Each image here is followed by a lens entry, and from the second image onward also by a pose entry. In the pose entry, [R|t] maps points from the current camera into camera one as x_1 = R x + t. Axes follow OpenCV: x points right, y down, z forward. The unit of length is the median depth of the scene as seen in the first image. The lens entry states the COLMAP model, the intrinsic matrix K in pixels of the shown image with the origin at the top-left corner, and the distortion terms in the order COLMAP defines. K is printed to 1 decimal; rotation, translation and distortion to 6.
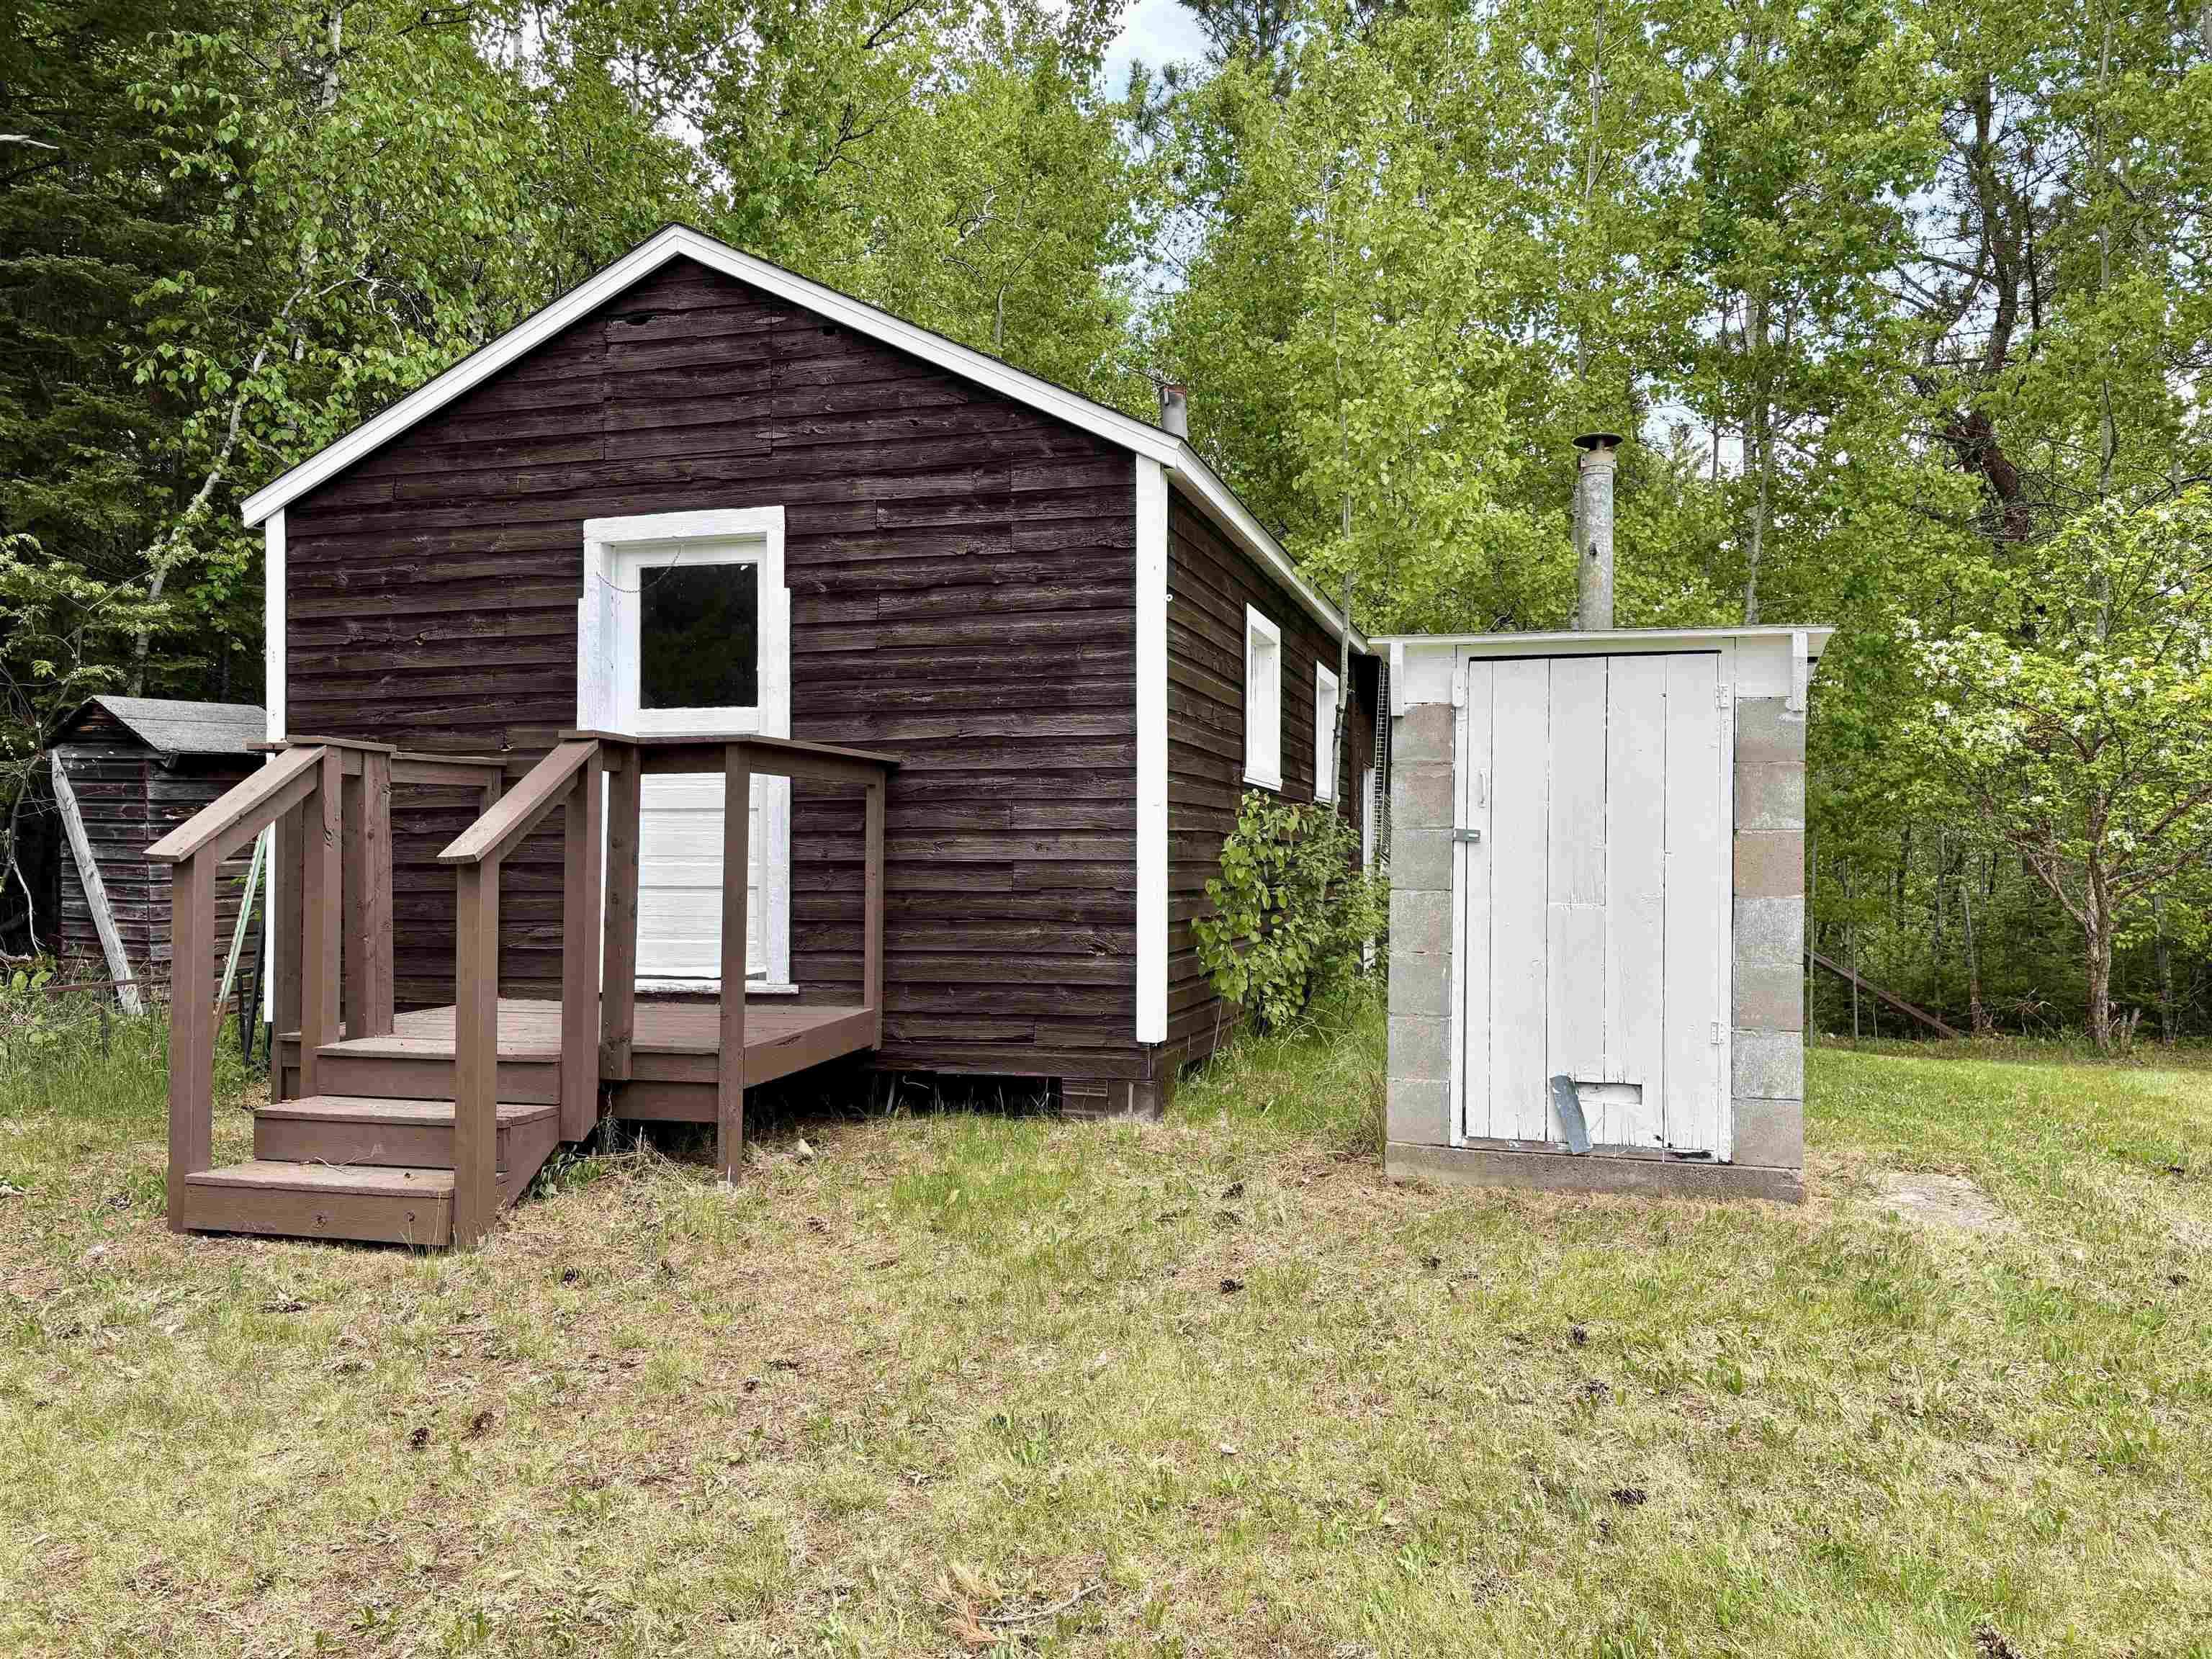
lens RADIAL K [[1683.4, 0, 1106.3], [0, 1683.4, 840.6], [0, 0, 1]] dist [0.006897, -0.001354]
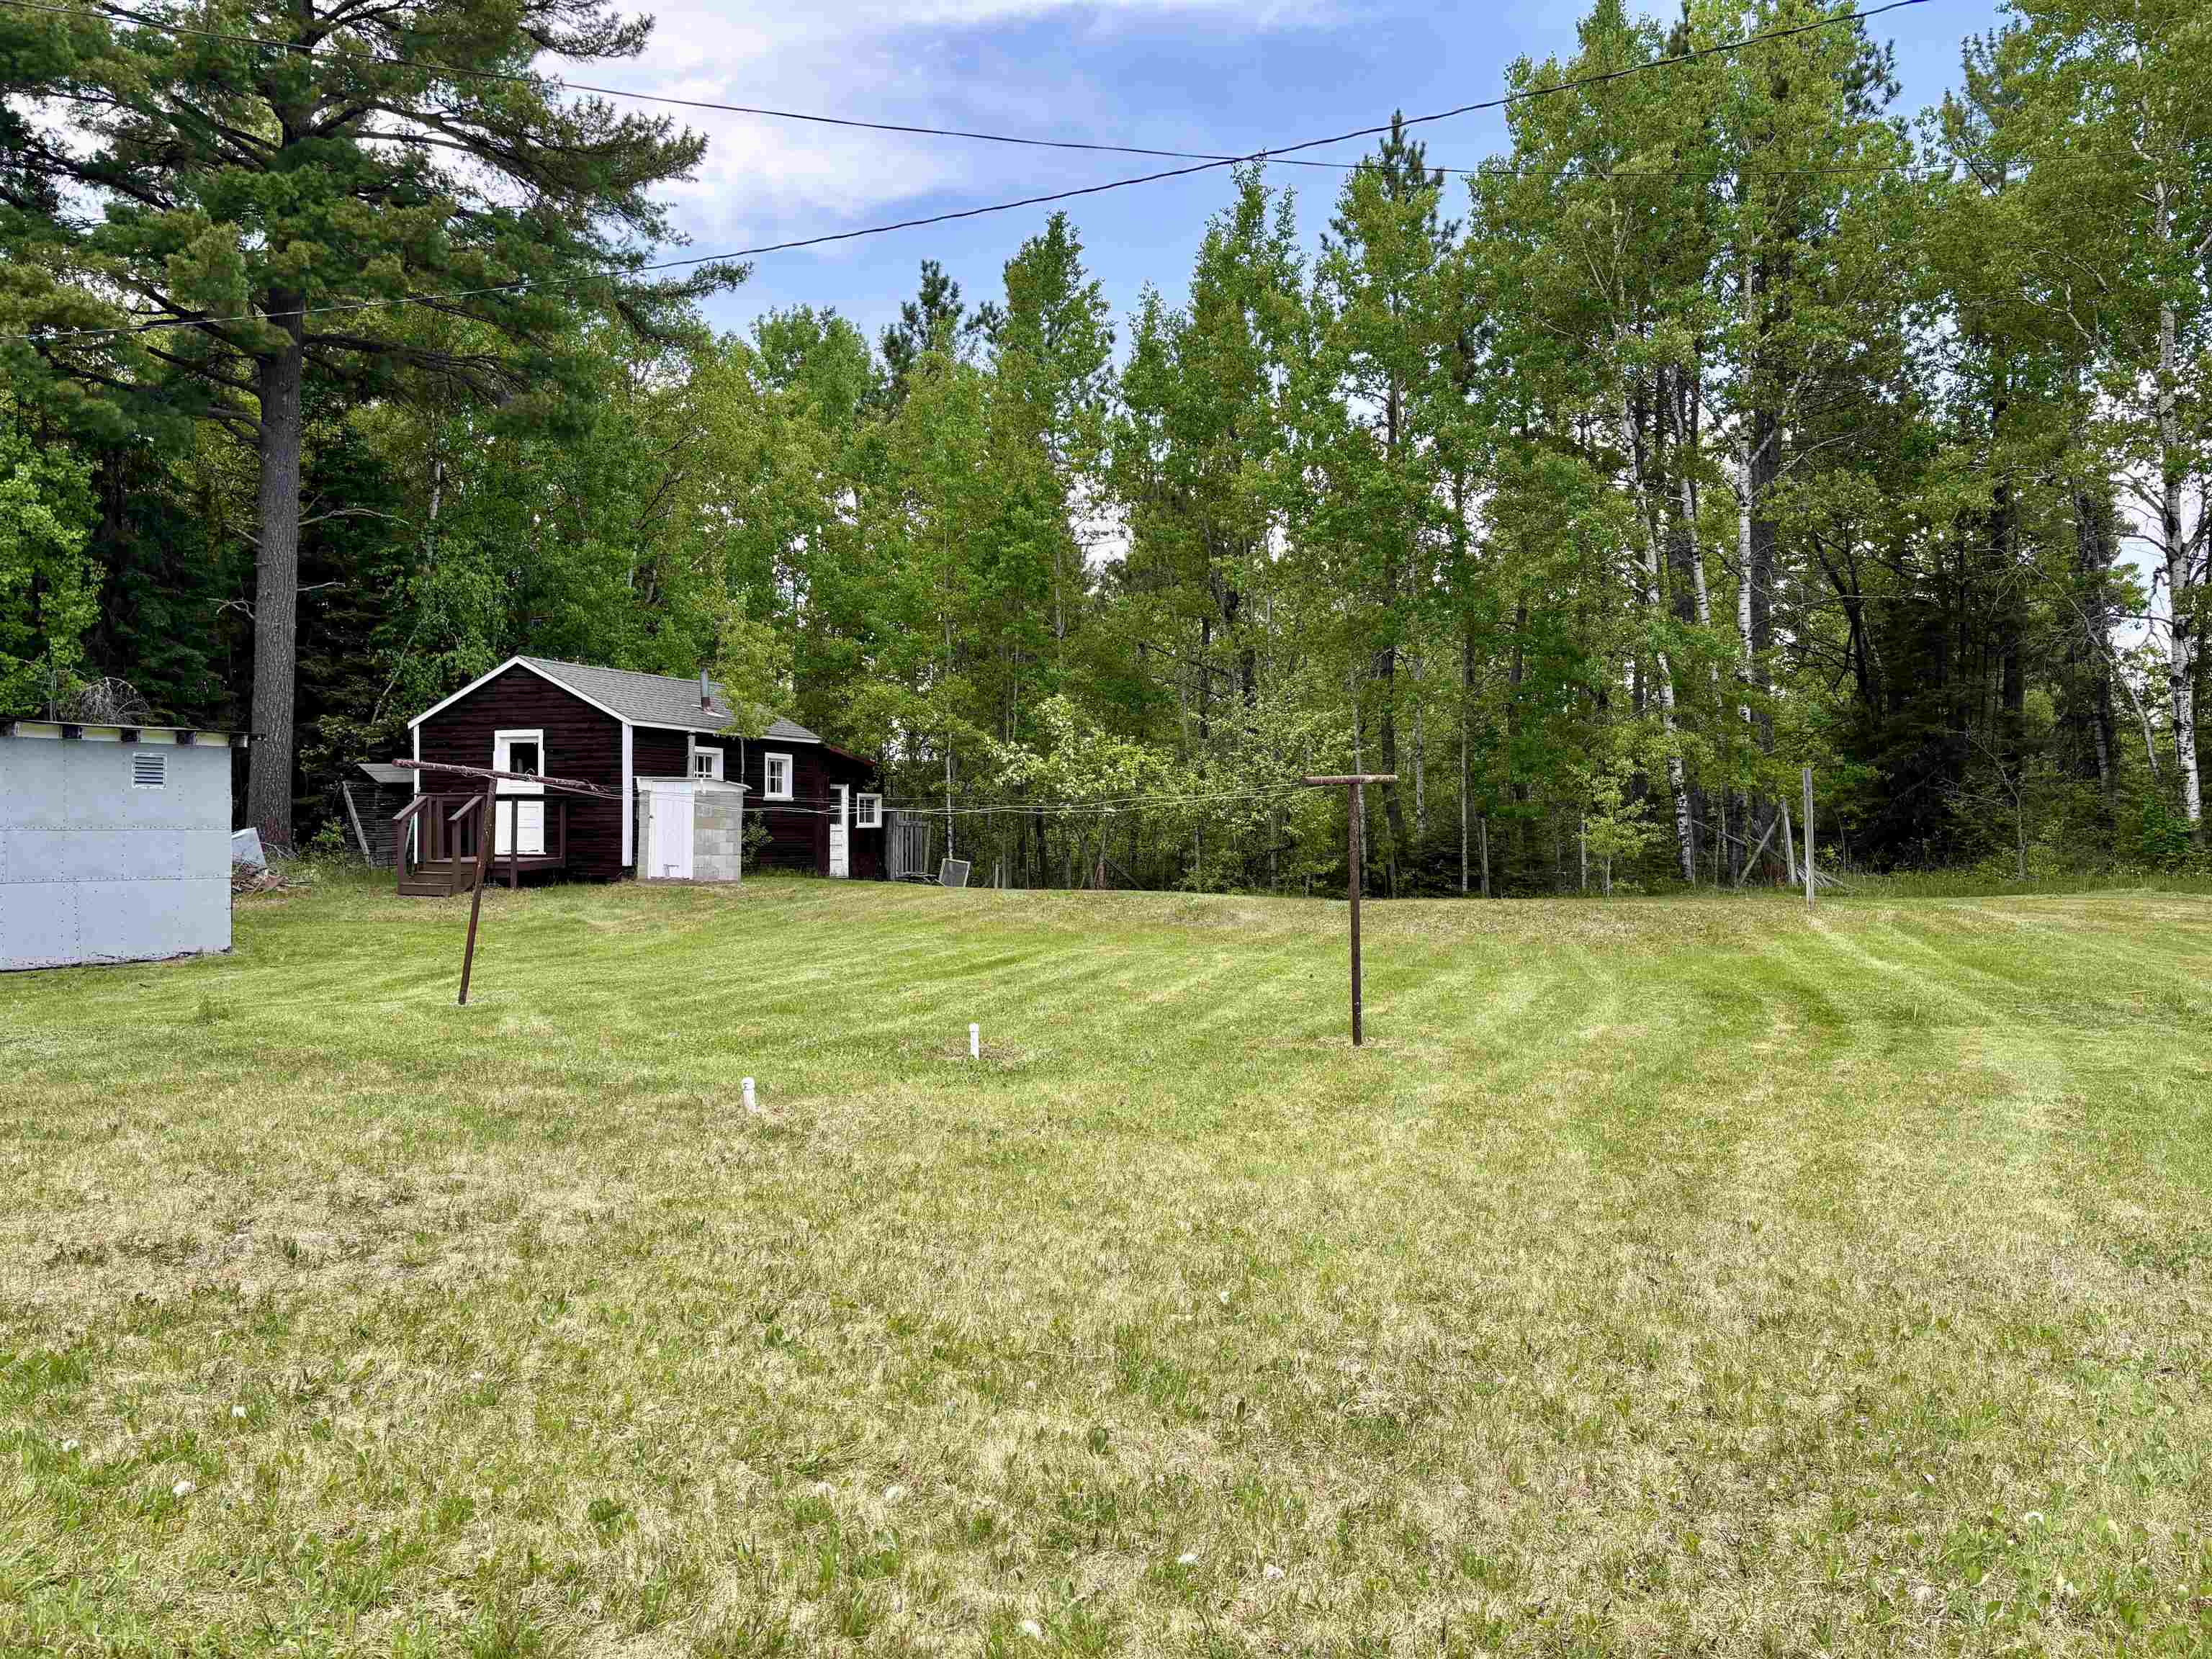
lens RADIAL K [[1683.4, 0, 1103.8], [0, 1683.4, 827.0], [0, 0, 1]] dist [0.006897, -0.001354]
pose [[0.997887, 0.003706, -0.064867, 1.345147], [-0.002436, 0.999804, 0.019634, -0.051777], [0.064927, -0.019434, 0.997701, -2.784479]]
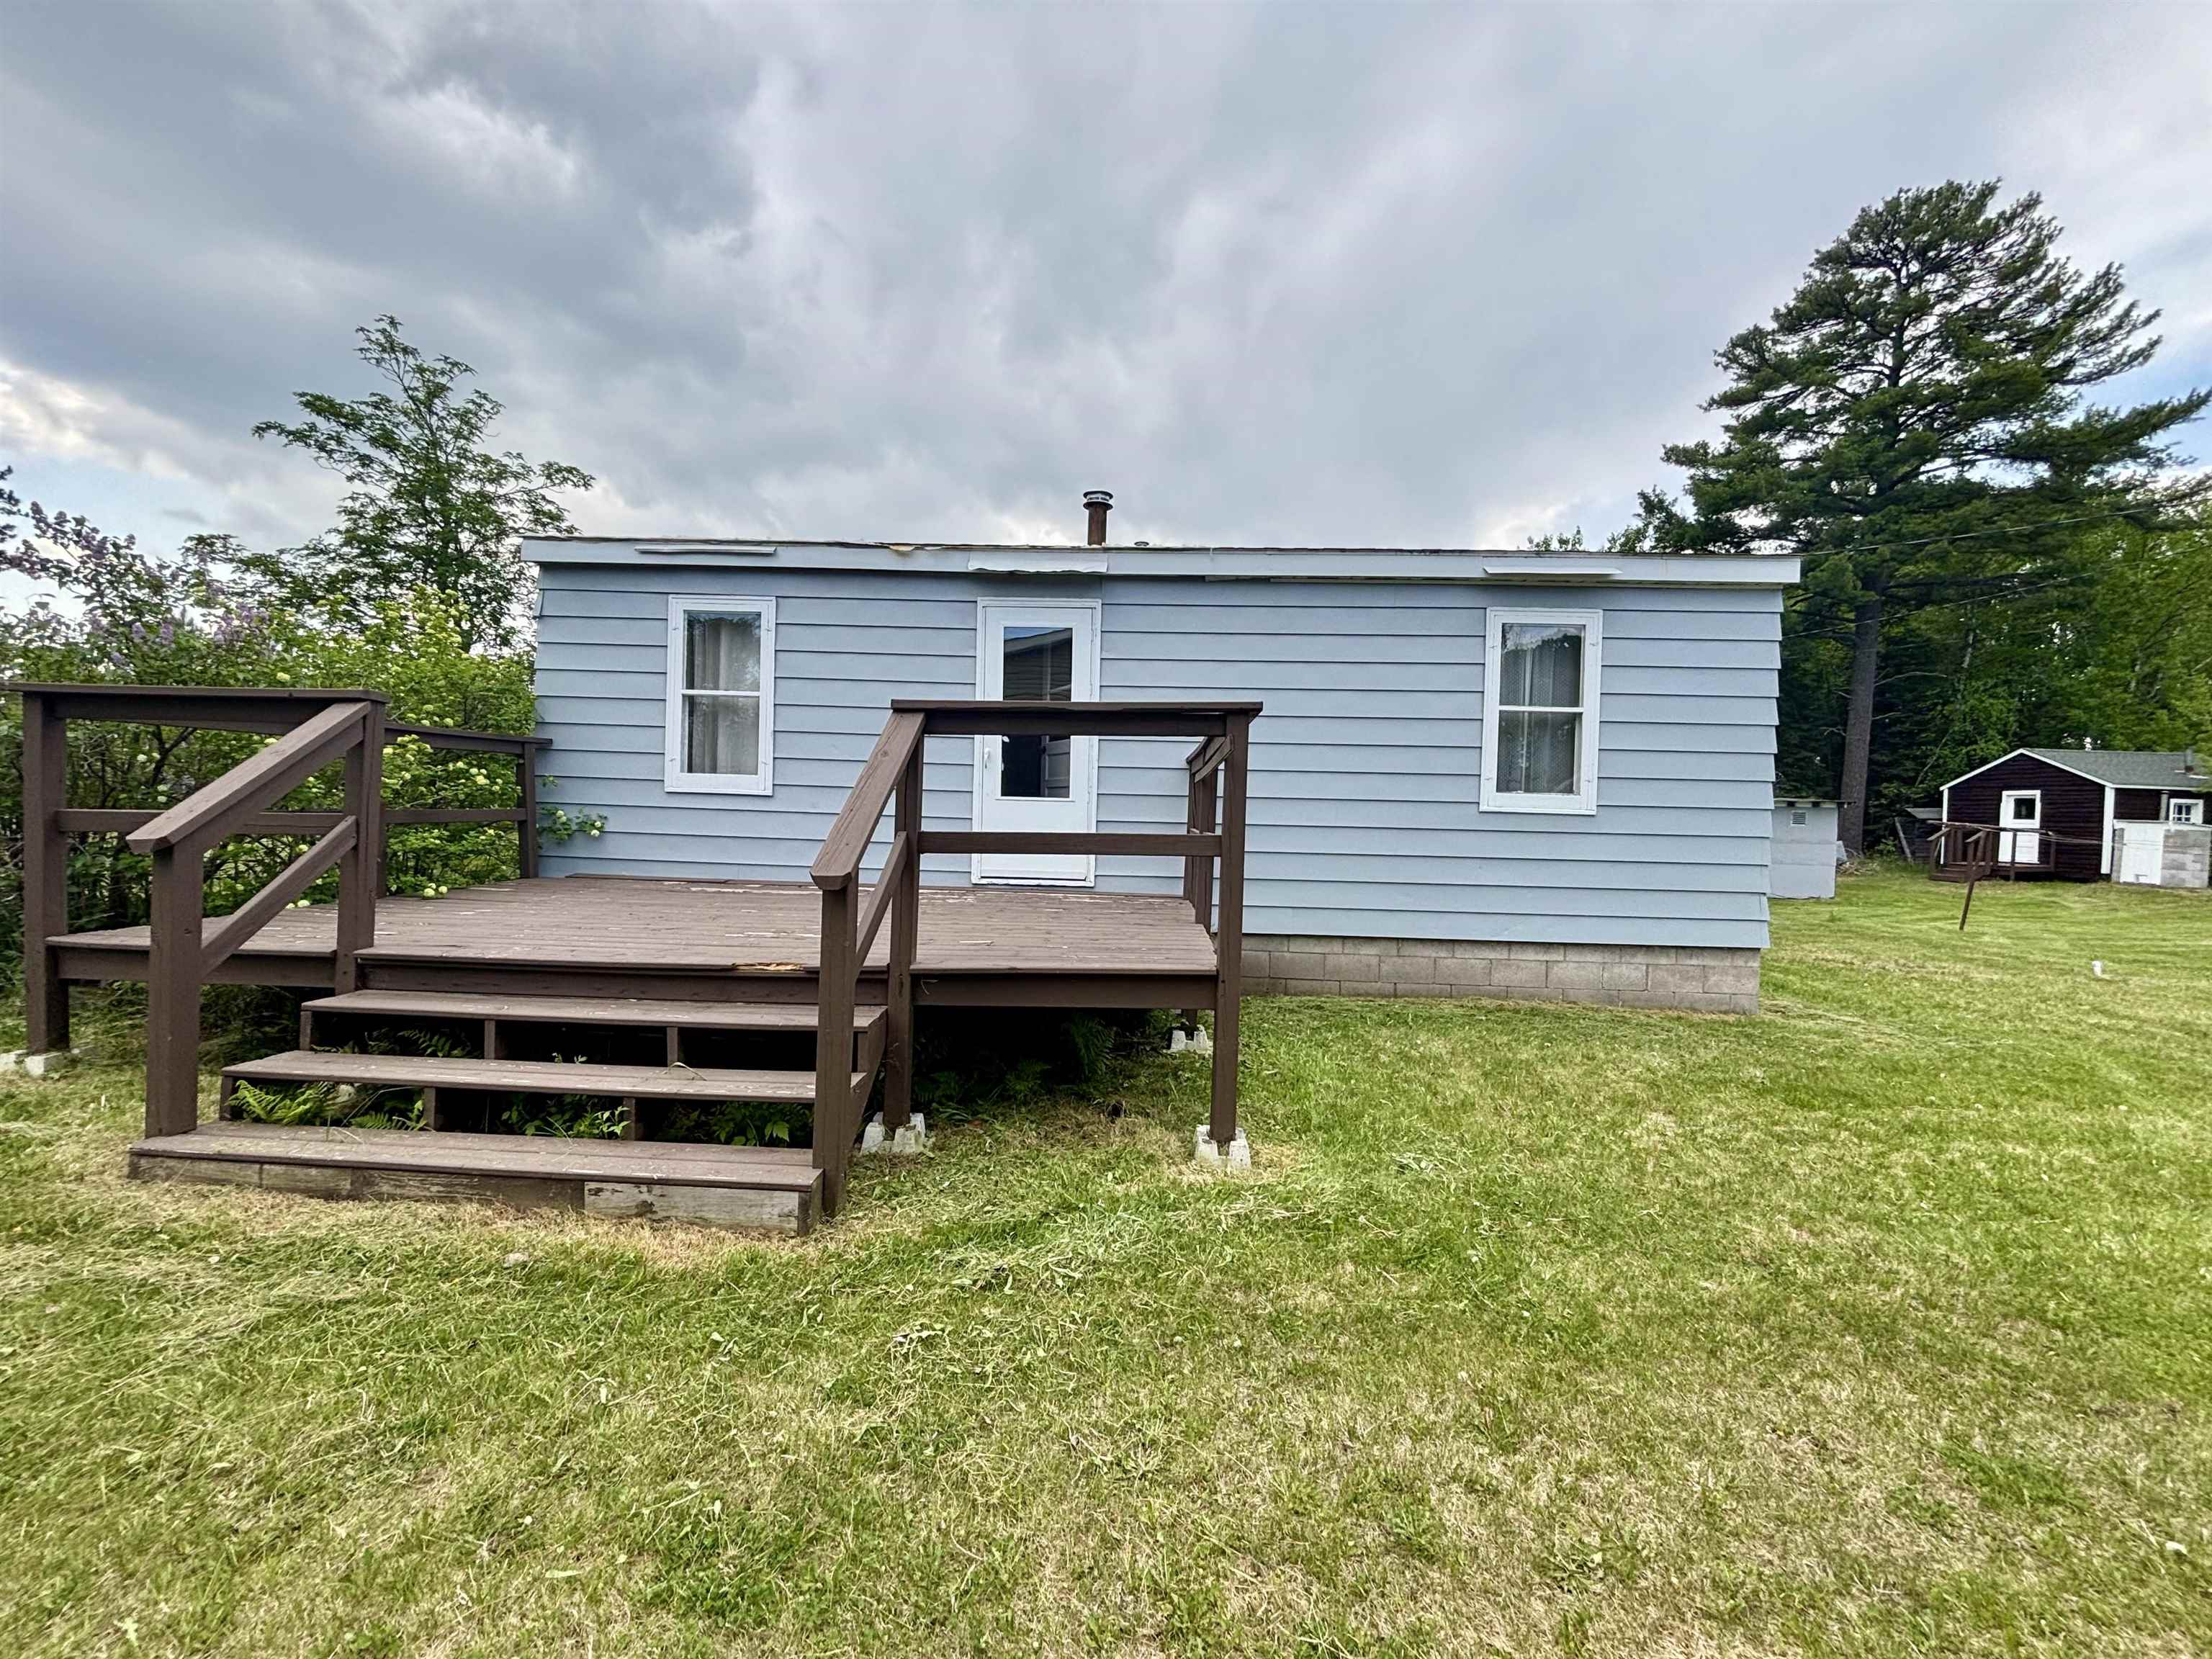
lens RADIAL K [[892.1, 0, 1099.1], [0, 892.1, 836.6], [0, 0, 1]] dist [-0.001566, -0.000707]
pose [[0.348683, 0.037252, -0.936500, 1.793644], [-0.011079, 0.999304, 0.035625, -0.098332], [0.937175, -0.002047, 0.348853, -3.675418]]
